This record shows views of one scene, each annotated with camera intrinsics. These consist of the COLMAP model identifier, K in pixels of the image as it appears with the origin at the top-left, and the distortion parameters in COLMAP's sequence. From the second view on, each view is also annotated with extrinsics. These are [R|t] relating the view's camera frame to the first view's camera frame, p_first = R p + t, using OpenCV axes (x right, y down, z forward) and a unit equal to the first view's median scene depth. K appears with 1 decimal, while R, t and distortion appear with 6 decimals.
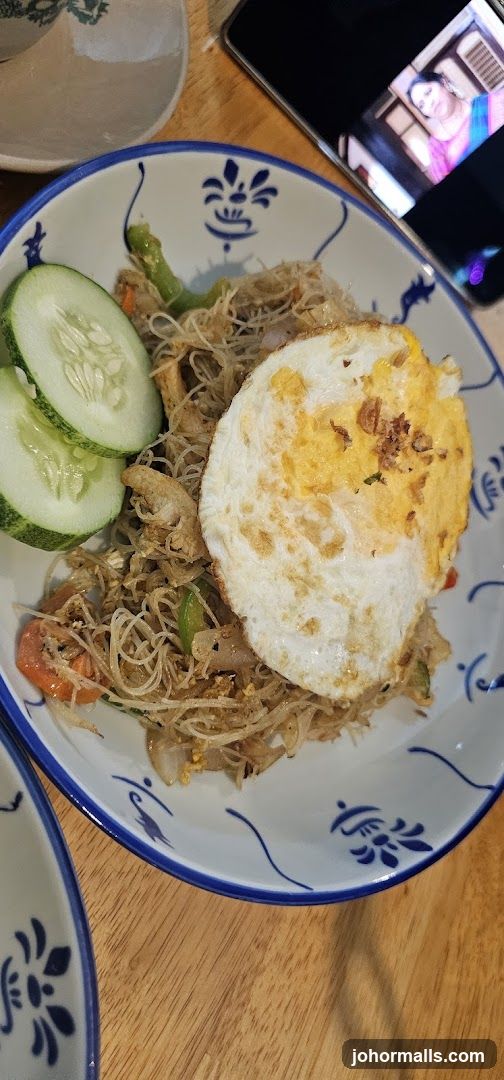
lens RADIAL K [[773.4, 0, 252.0], [0, 773.4, 540.0], [0, 0, 1]] dist [0.008666, -0.006898]
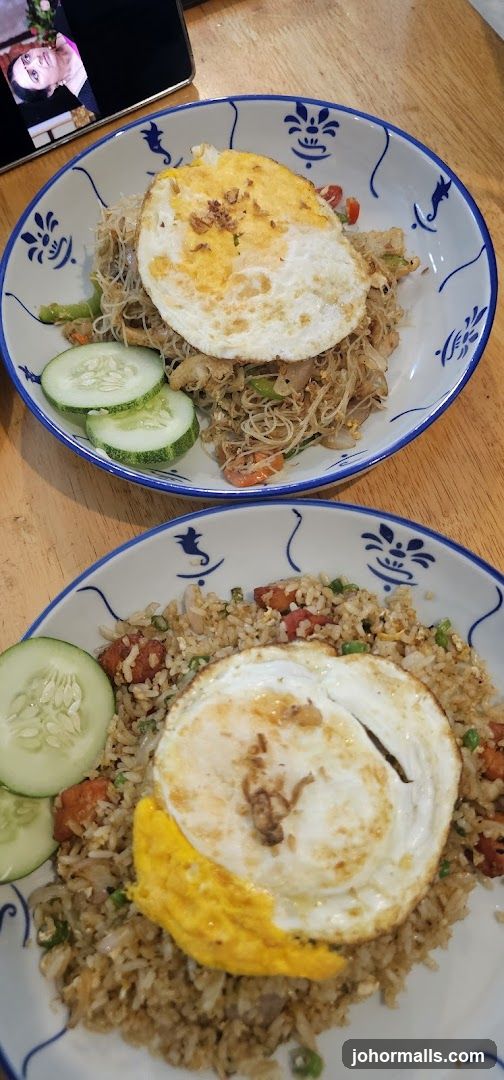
lens RADIAL K [[773.4, 0, 252.0], [0, 773.4, 540.0], [0, 0, 1]] dist [0.008666, -0.006898]
pose [[0.416791, -0.859967, -0.294521, 0.110057], [0.896100, 0.443107, -0.025707, 0.254167], [0.152611, -0.253206, 0.955299, -0.623760]]
